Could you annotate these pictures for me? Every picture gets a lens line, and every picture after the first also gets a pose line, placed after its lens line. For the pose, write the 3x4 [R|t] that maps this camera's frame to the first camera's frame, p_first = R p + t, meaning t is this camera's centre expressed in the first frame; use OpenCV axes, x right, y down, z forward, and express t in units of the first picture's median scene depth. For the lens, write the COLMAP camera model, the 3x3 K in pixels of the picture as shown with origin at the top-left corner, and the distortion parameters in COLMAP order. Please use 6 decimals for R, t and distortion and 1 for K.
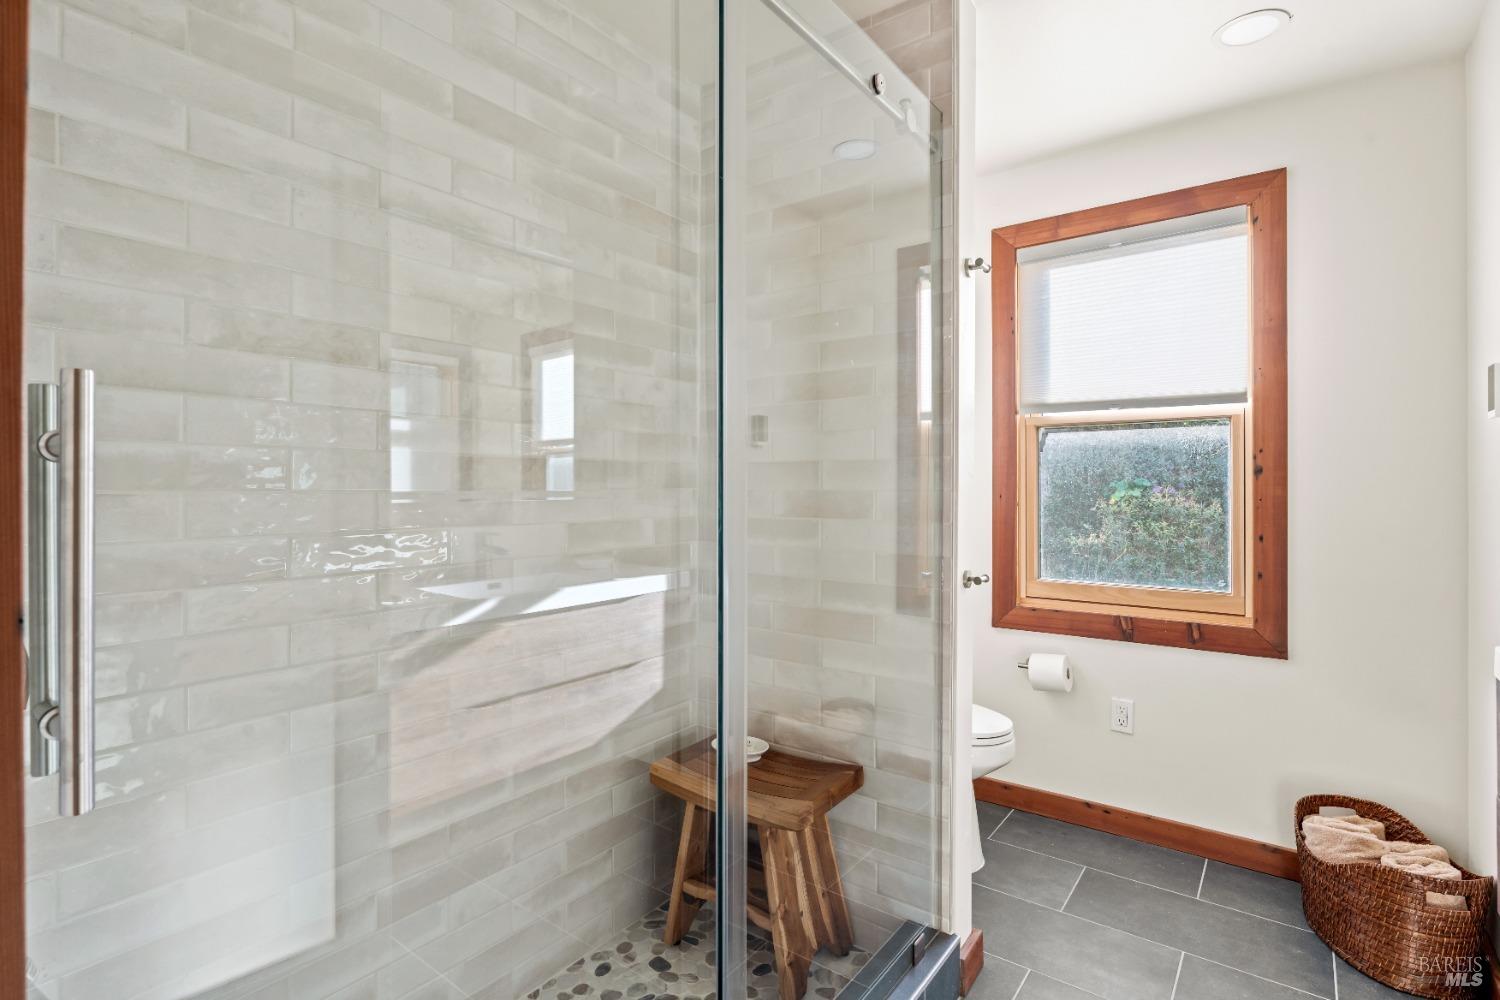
lens RADIAL K [[731.8, 0, 749.5], [0, 731.8, 484.3], [0, 0, 1]] dist [-0.001012, -0.000452]
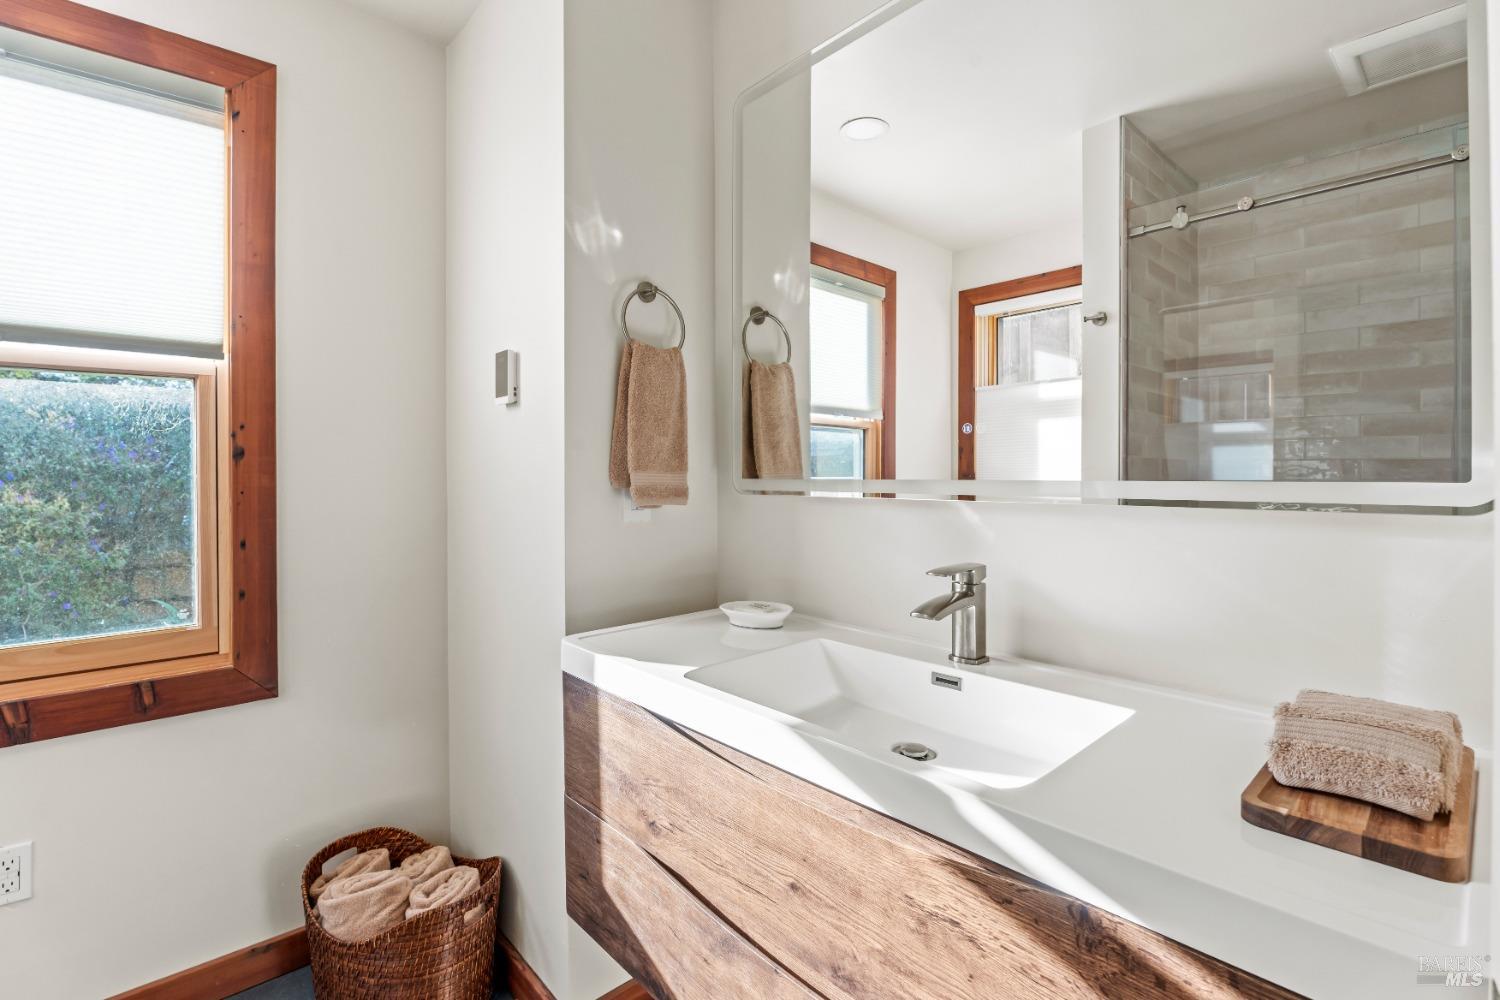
lens RADIAL K [[687.5, 0, 749.8], [0, 687.5, 475.5], [0, 0, 1]] dist [-0.001503, -0.007732]
pose [[0.192547, -0.003355, 0.981282, 0.113335], [0.002871, 0.999992, 0.002856, 0.003089], [-0.981284, 0.002267, 0.192555, 0.357391]]
